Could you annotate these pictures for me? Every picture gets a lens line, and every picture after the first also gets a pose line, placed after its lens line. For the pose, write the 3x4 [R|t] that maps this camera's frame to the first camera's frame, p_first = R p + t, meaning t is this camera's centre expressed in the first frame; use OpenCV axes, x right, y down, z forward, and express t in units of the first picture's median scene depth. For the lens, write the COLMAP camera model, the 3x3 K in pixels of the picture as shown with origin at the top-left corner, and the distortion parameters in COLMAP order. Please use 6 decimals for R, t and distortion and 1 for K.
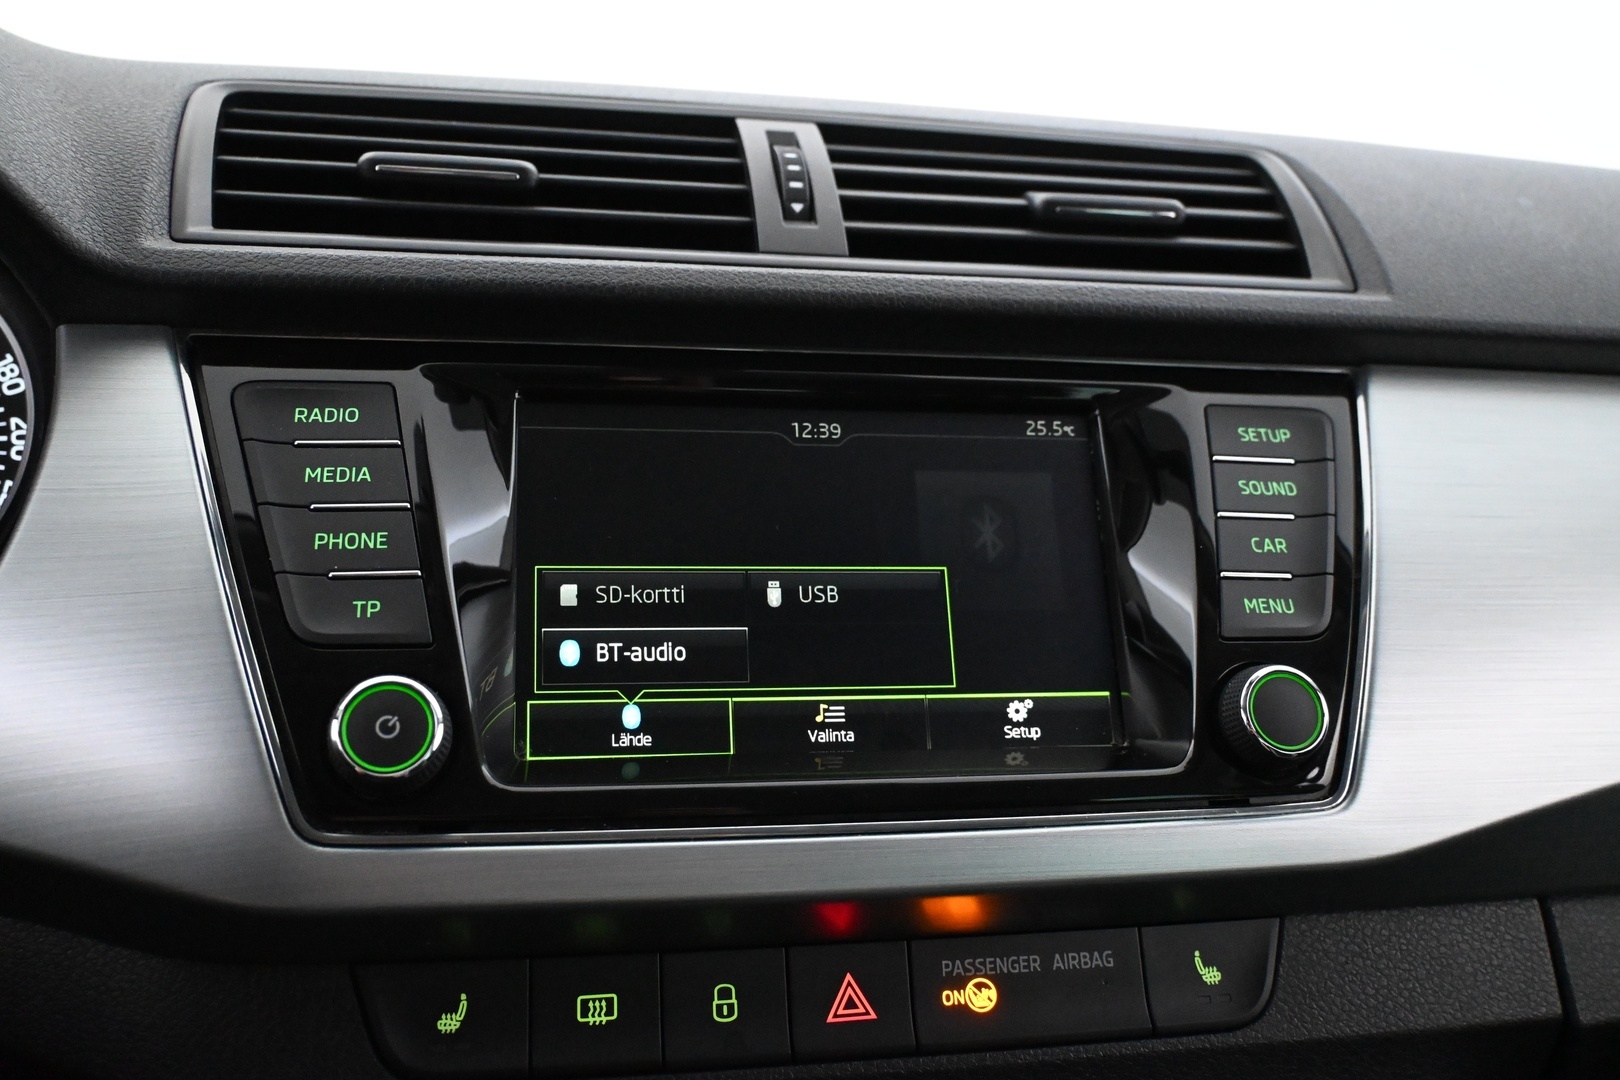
lens RADIAL K [[1416.7, 0, 810.0], [0, 1416.7, 534.4], [0, 0, 1]] dist [0.002200, -0.015865]
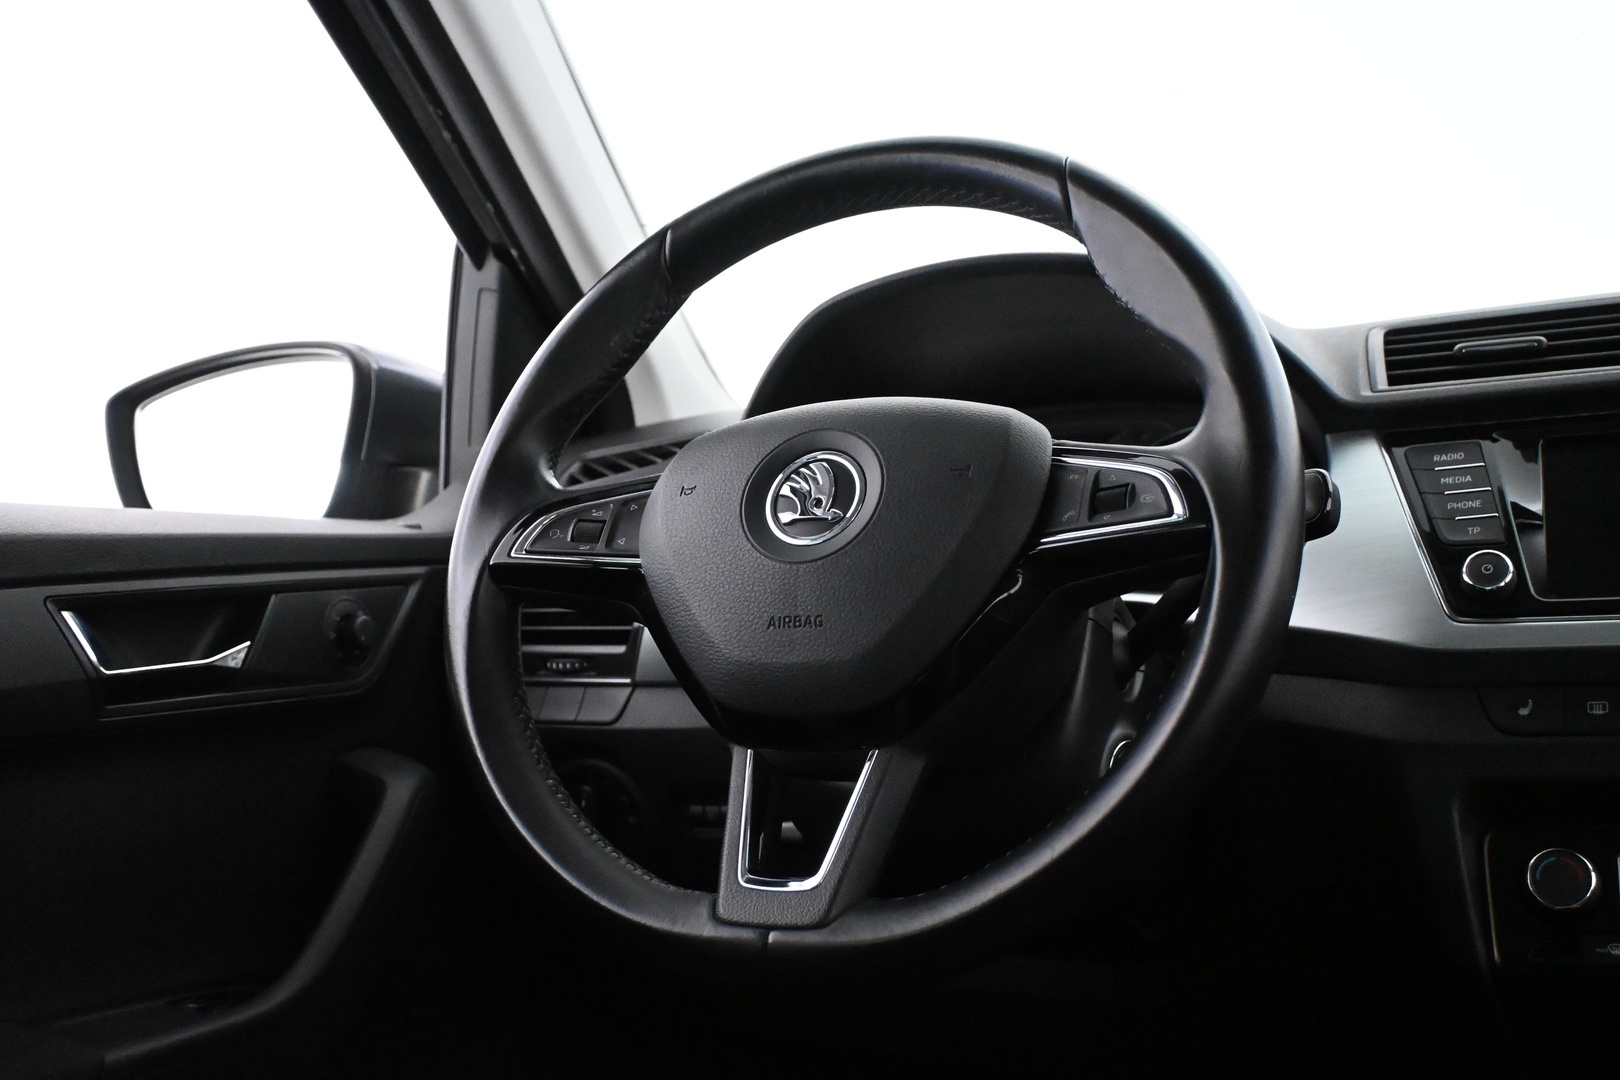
lens RADIAL K [[1704.2, 0, 803.2], [0, 1704.2, 536.3], [0, 0, 1]] dist [-0.004033, 0.000000]
pose [[0.801139, -0.104786, -0.589234, 0.381063], [-0.025480, 0.977688, -0.208510, 0.584141], [0.597936, 0.182059, 0.780594, -1.560485]]
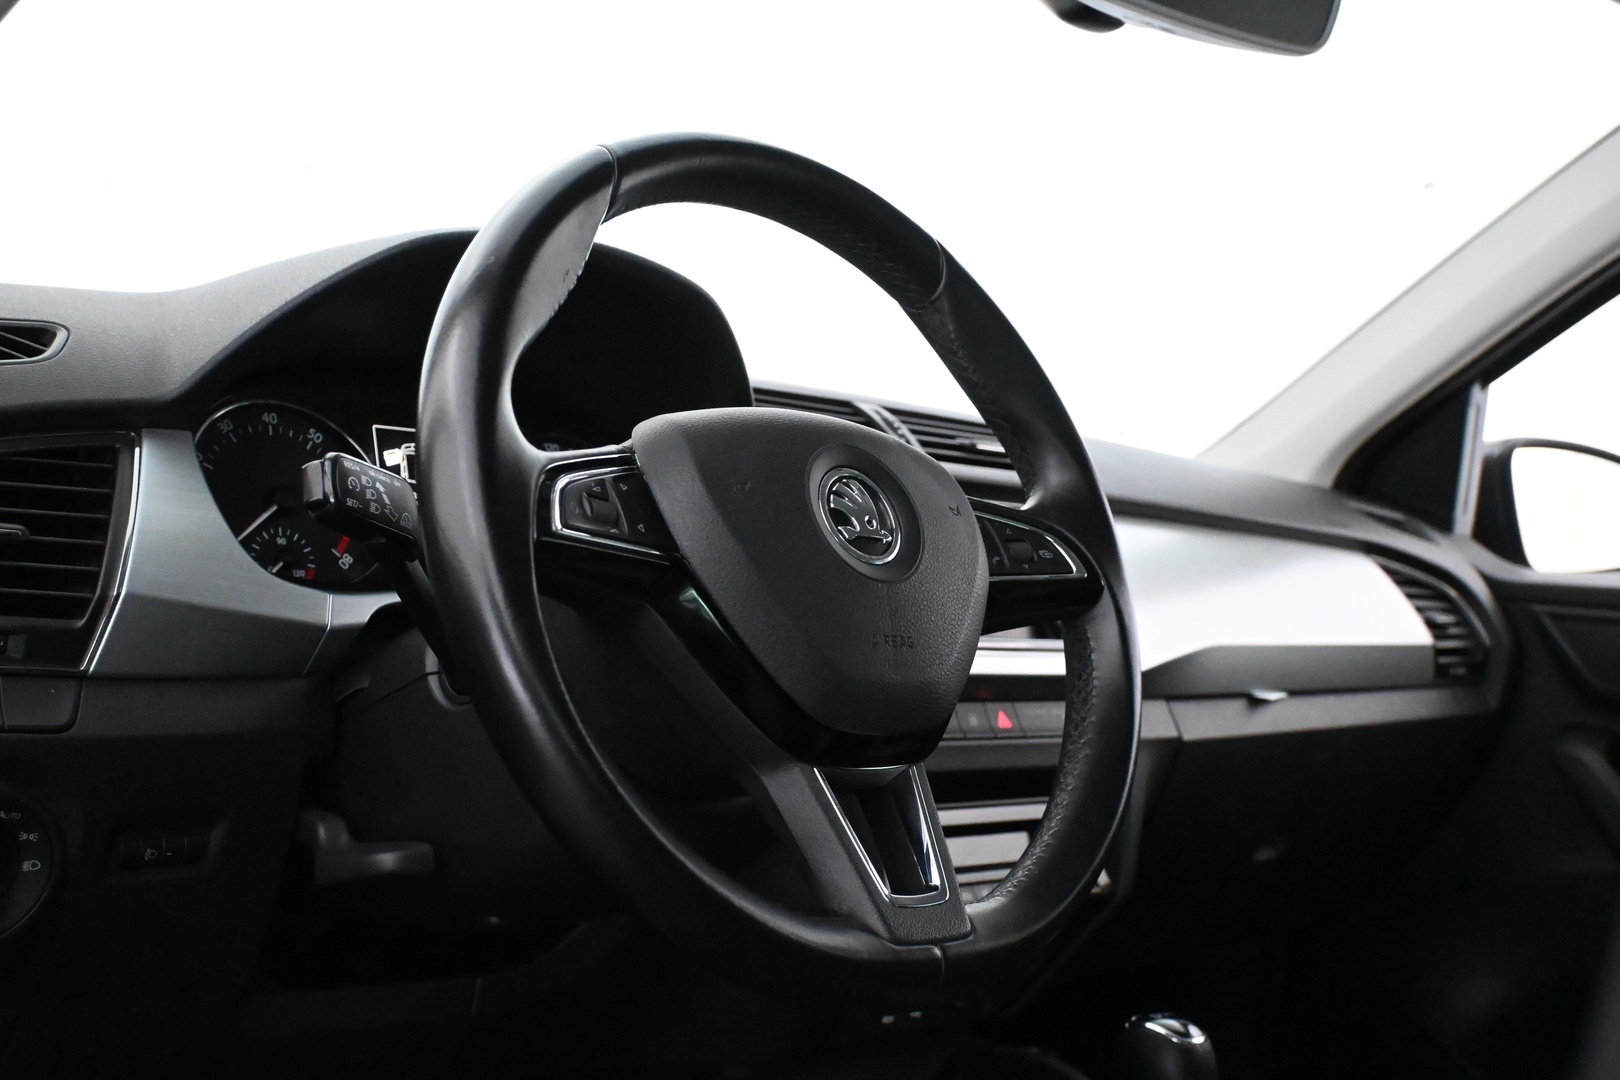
lens RADIAL K [[1873.2, 0, 811.3], [0, 1873.2, 530.1], [0, 0, 1]] dist [0.058990, 0.000000]
pose [[0.848668, 0.018995, 0.528585, -2.112414], [0.071705, 0.985997, -0.150558, 0.460235], [-0.524043, 0.165676, 0.835422, -1.838772]]
